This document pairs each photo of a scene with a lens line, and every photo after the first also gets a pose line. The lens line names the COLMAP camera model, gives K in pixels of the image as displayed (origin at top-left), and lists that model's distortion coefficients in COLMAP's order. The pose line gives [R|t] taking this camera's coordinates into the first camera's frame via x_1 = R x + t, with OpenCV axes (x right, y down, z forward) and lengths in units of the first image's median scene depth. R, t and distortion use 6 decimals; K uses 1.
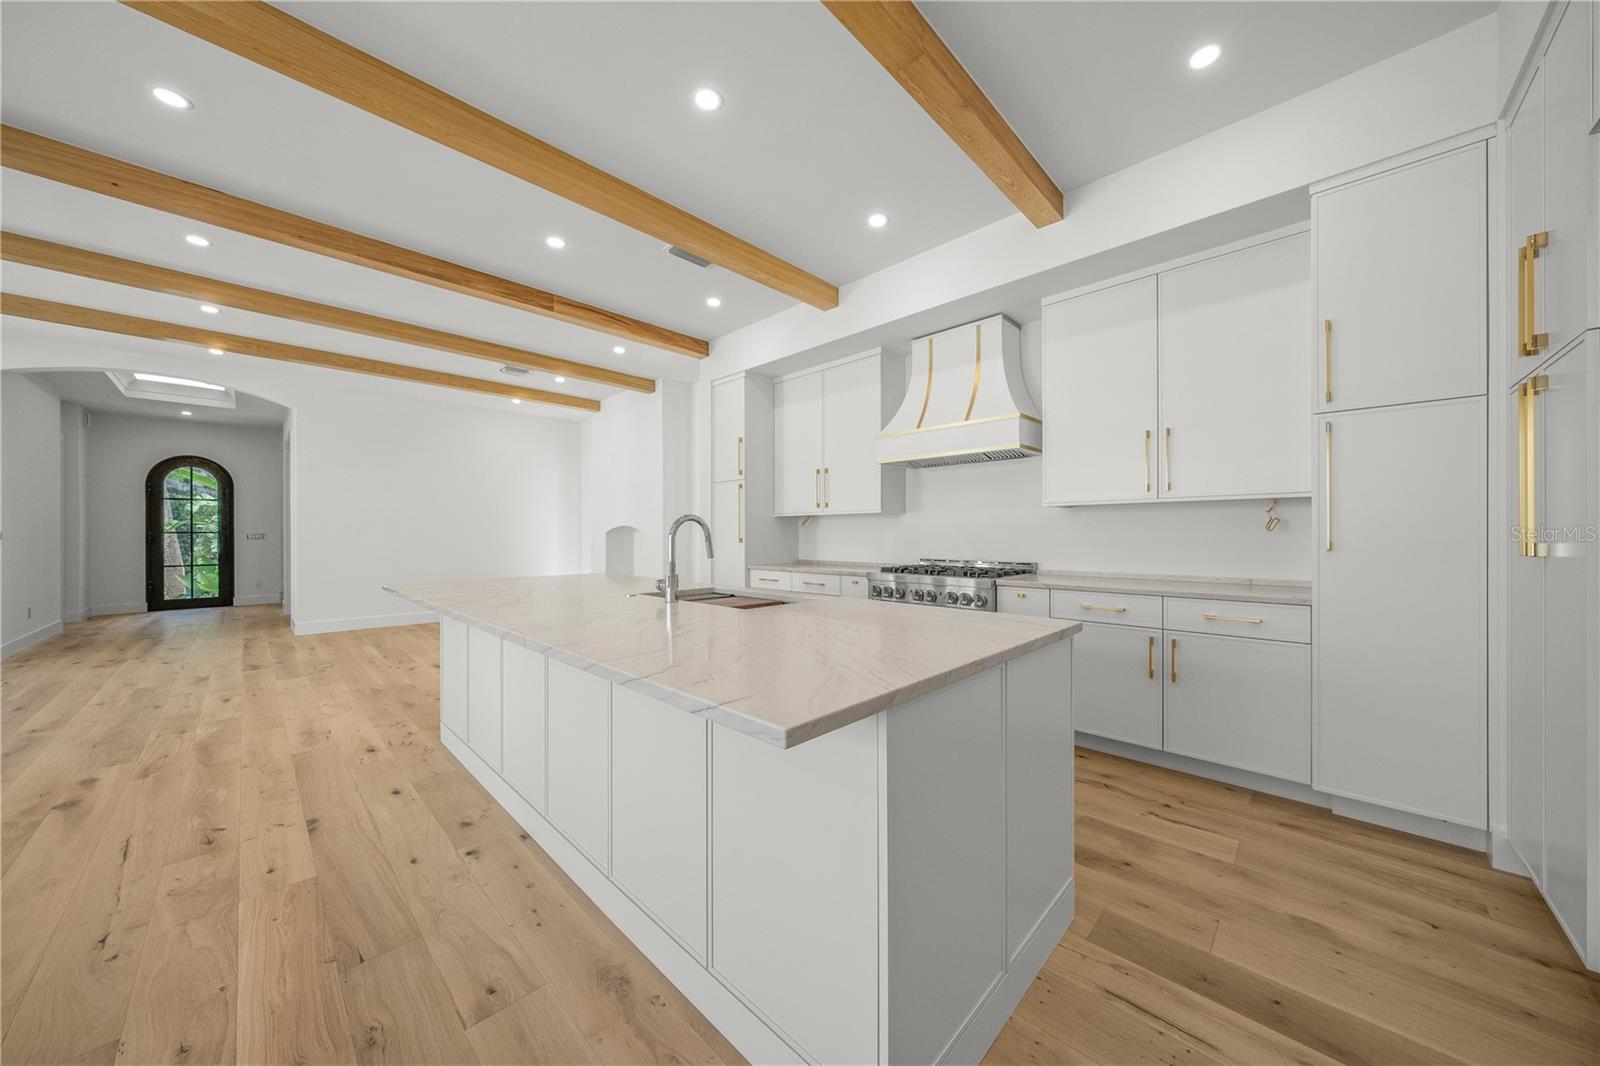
lens RADIAL K [[541.0, 0, 800.1], [0, 541.0, 537.4], [0, 0, 1]] dist [0.001730, 0.000218]
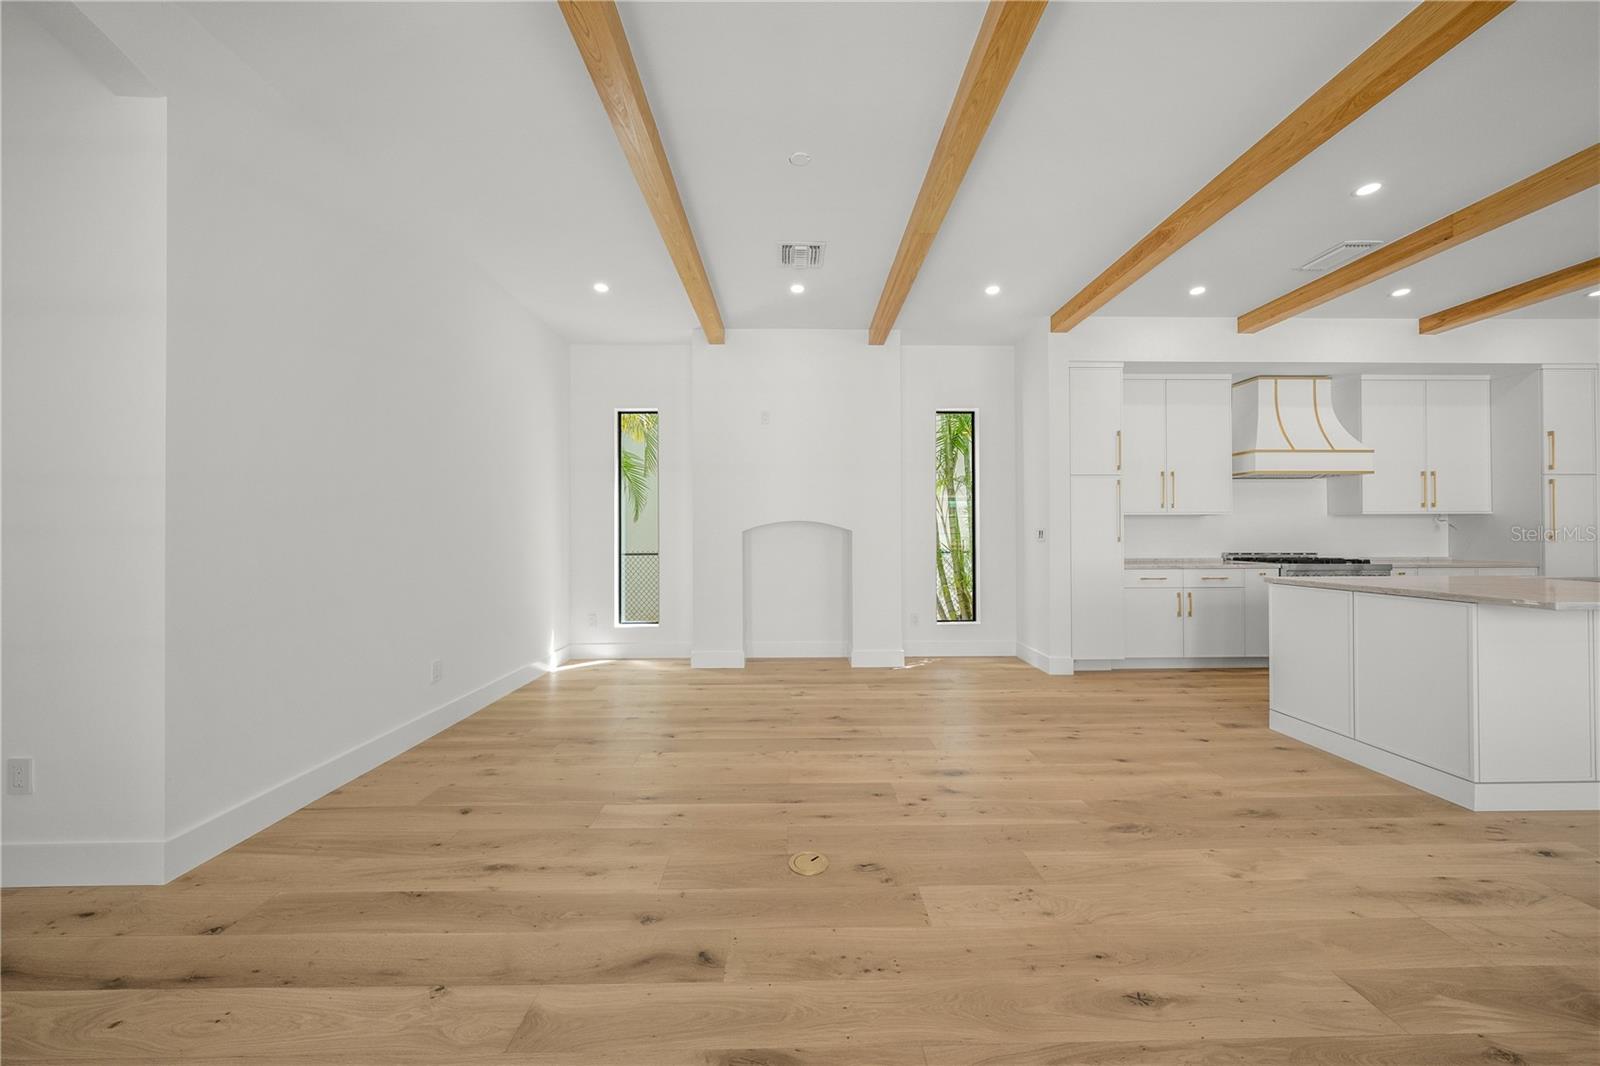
lens RADIAL K [[538.8, 0, 800.0], [0, 538.8, 533.0], [0, 0, 1]] dist [-0.000607, -0.000022]
pose [[0.700471, 0.014398, 0.713536, -1.320729], [0.009014, 0.999538, -0.029018, 0.019459], [-0.713624, 0.026758, 0.700018, 0.832711]]
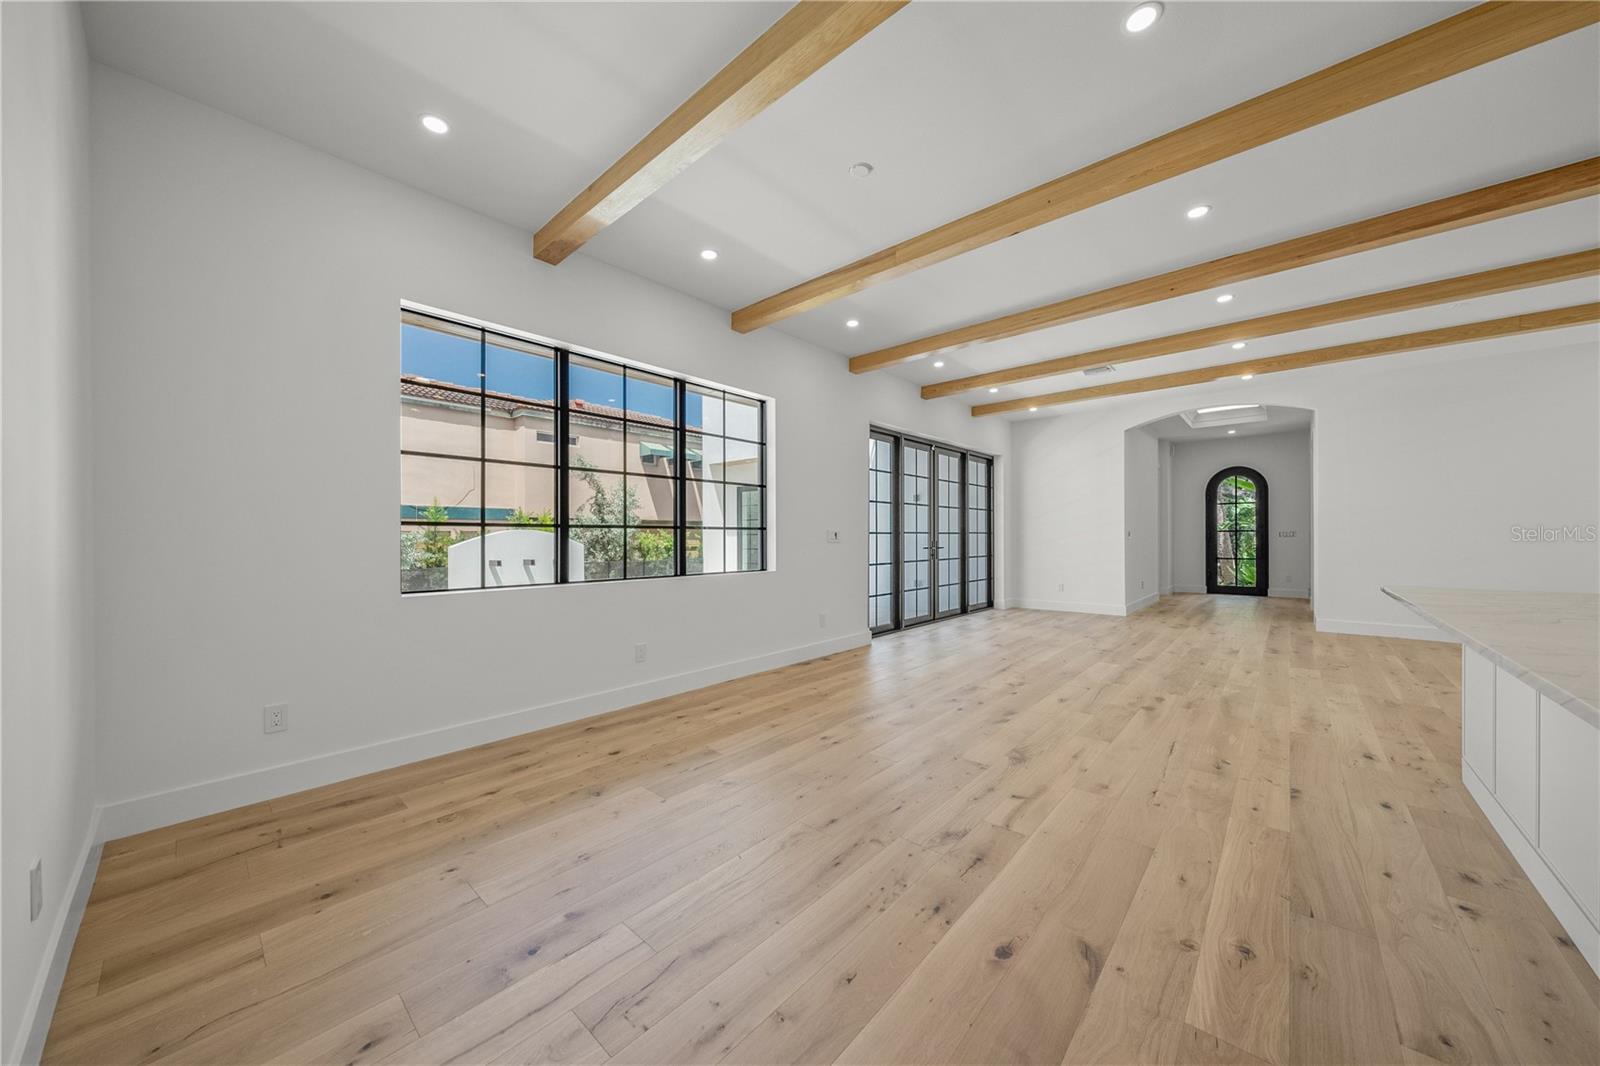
lens RADIAL K [[543.1, 0, 796.3], [0, 543.1, 533.6], [0, 0, 1]] dist [0.000777, 0.000138]
pose [[0.038398, -0.000947, -0.999262, 0.090288], [-0.002933, 0.999995, -0.001060, 0.002258], [0.999258, 0.002972, 0.038395, -0.032677]]
